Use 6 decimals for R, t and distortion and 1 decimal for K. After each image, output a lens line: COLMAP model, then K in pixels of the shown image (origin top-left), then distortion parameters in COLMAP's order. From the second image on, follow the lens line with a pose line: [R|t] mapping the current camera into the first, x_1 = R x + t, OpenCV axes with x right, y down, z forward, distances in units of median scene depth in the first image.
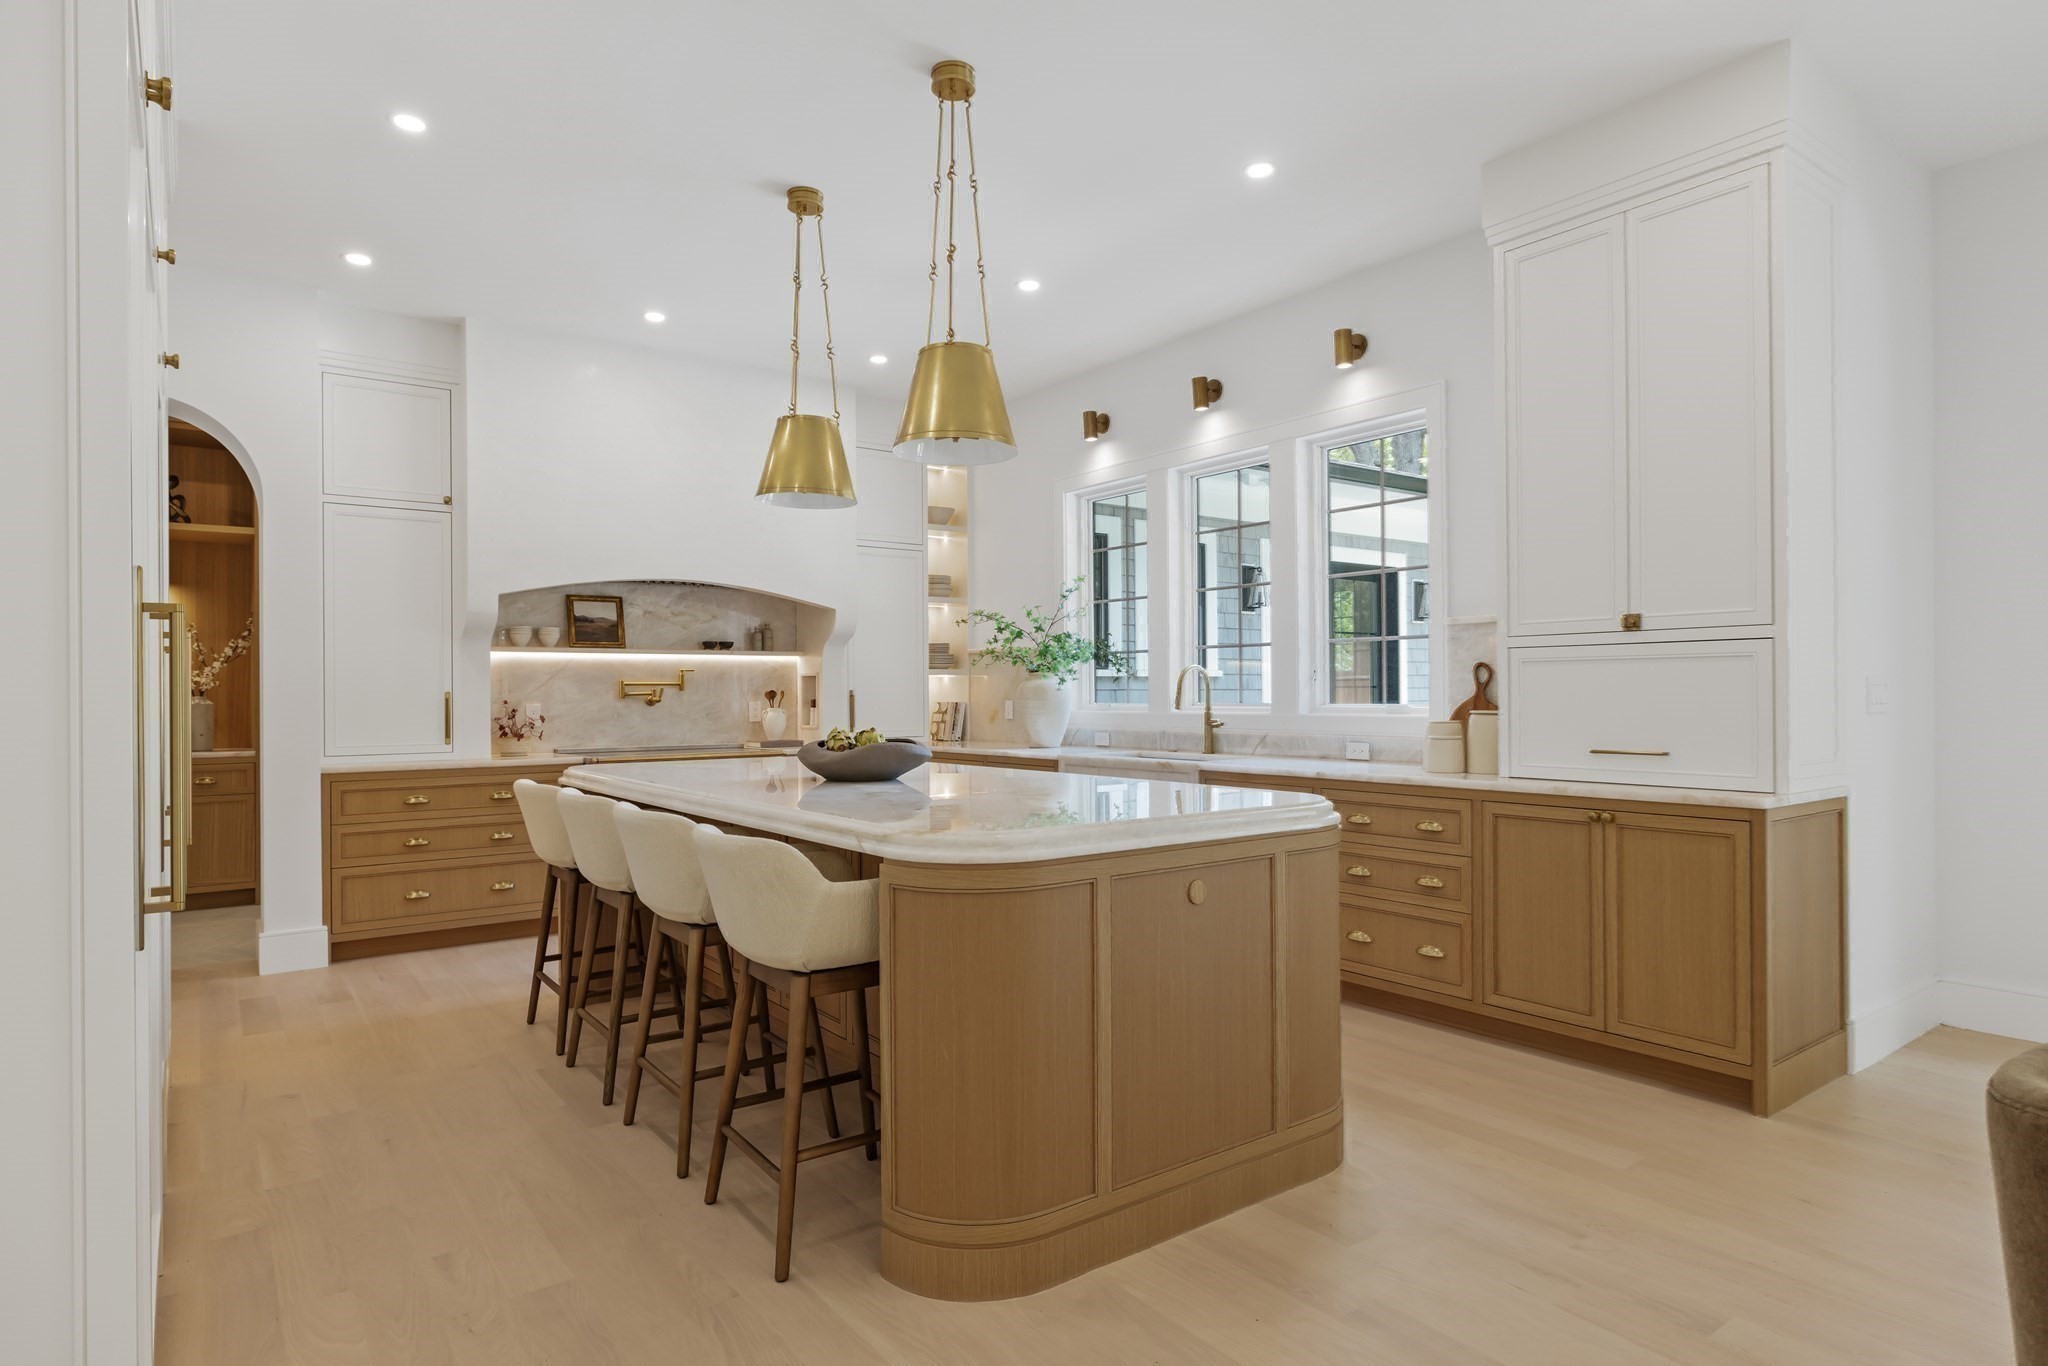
lens RADIAL K [[1094.3, 0, 1024.0], [0, 1094.3, 683.0], [0, 0, 1]] dist [-0.000106, -0.000005]
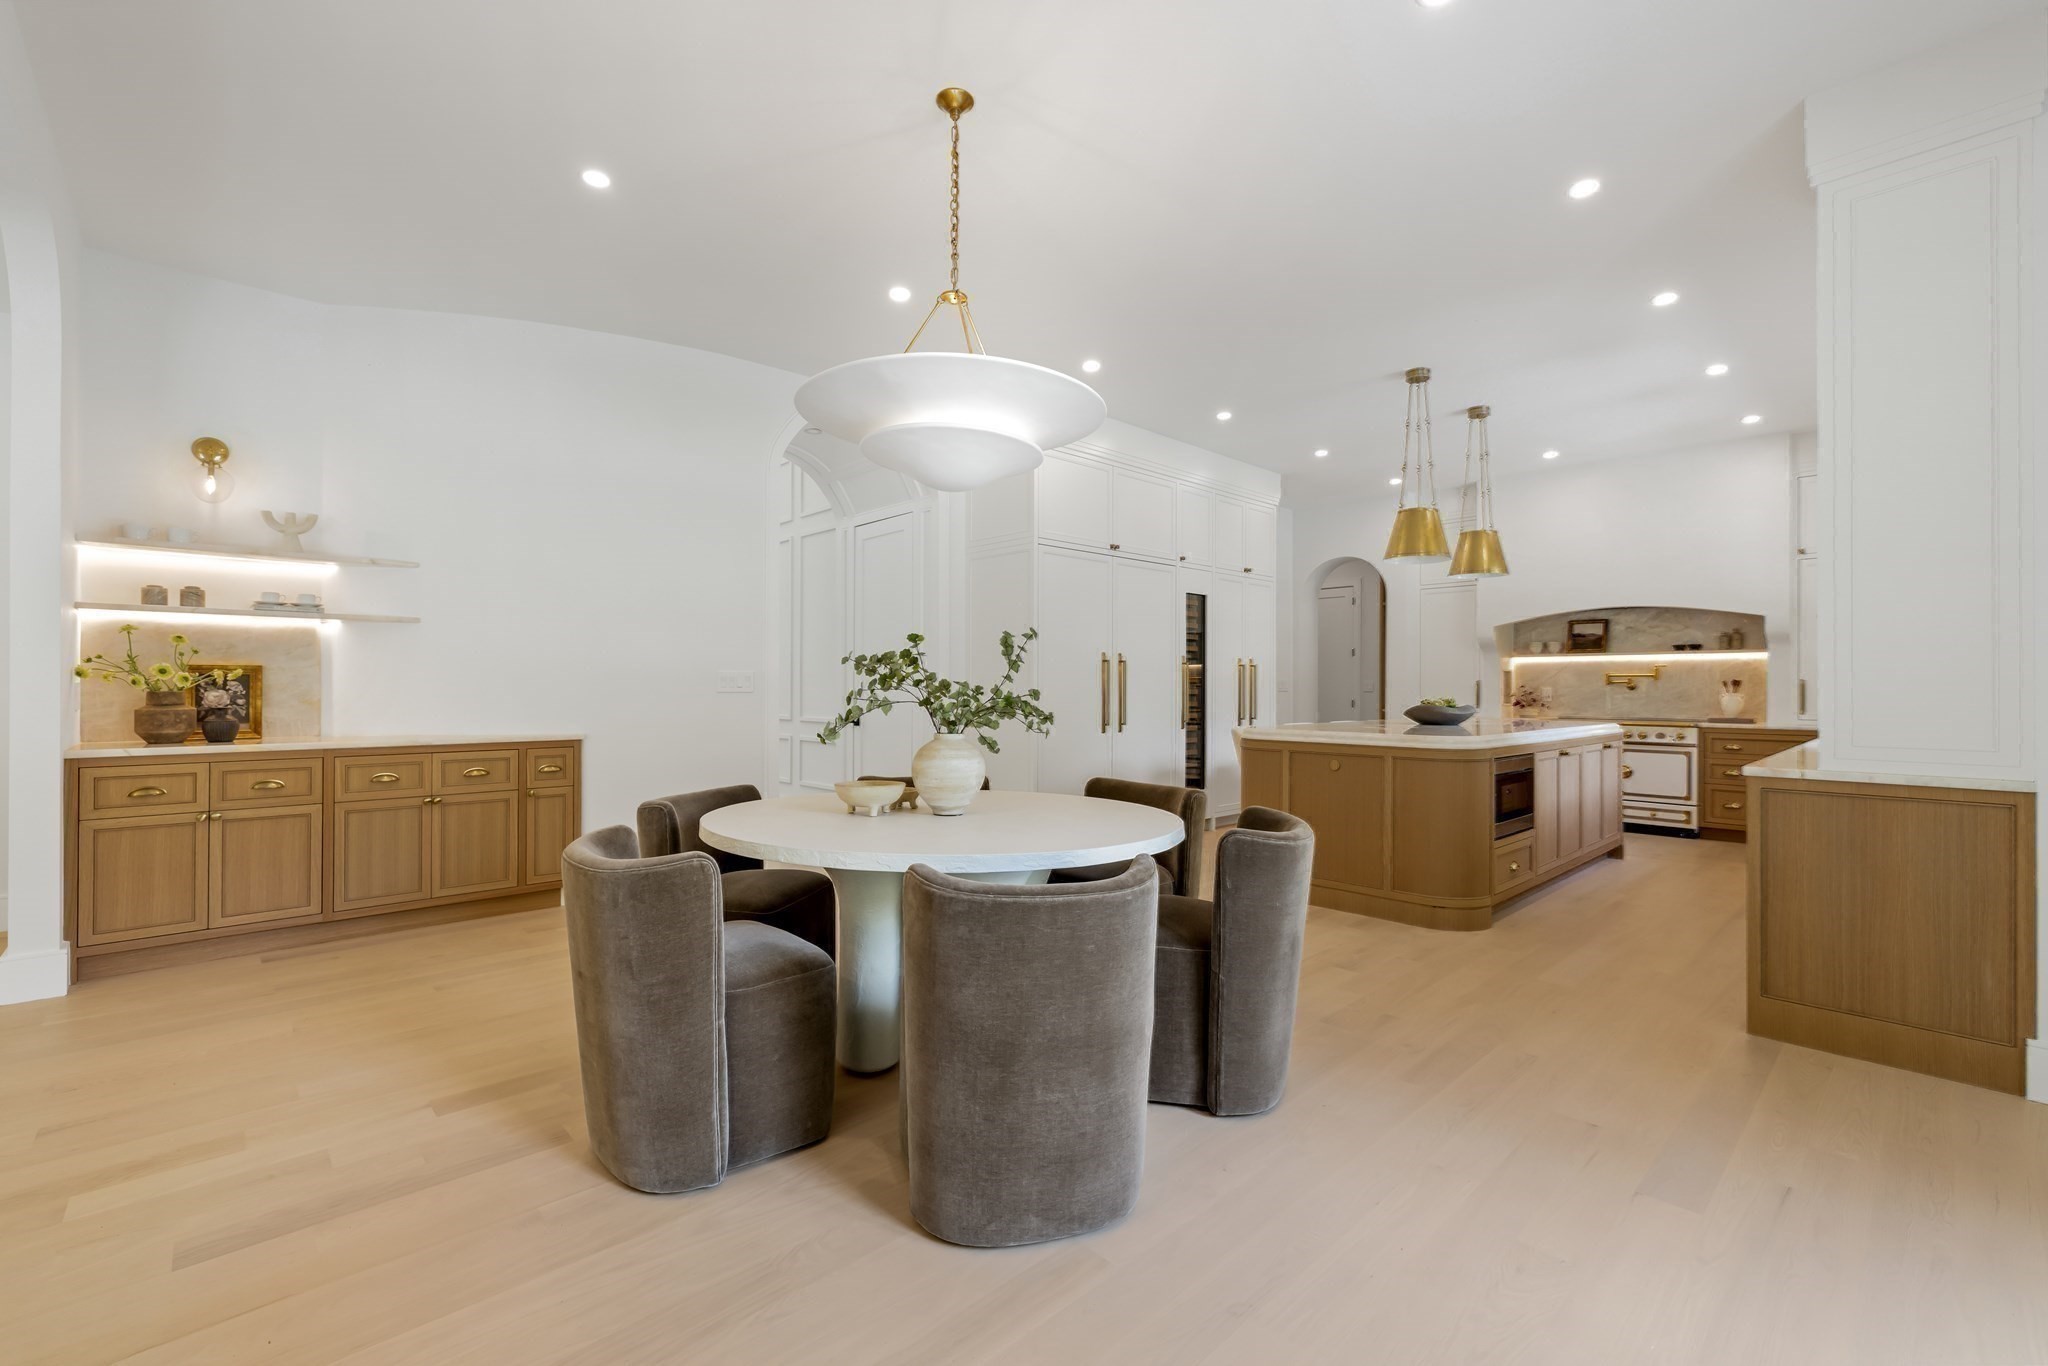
lens RADIAL K [[863.5, 0, 1024.0], [0, 863.5, 683.0], [0, 0, 1]] dist [0.000359, 0.000060]
pose [[0.114758, 0.006367, -0.993373, 0.746901], [0.002729, 0.999974, 0.006724, 0.000707], [0.993390, -0.003482, 0.114738, 0.050560]]
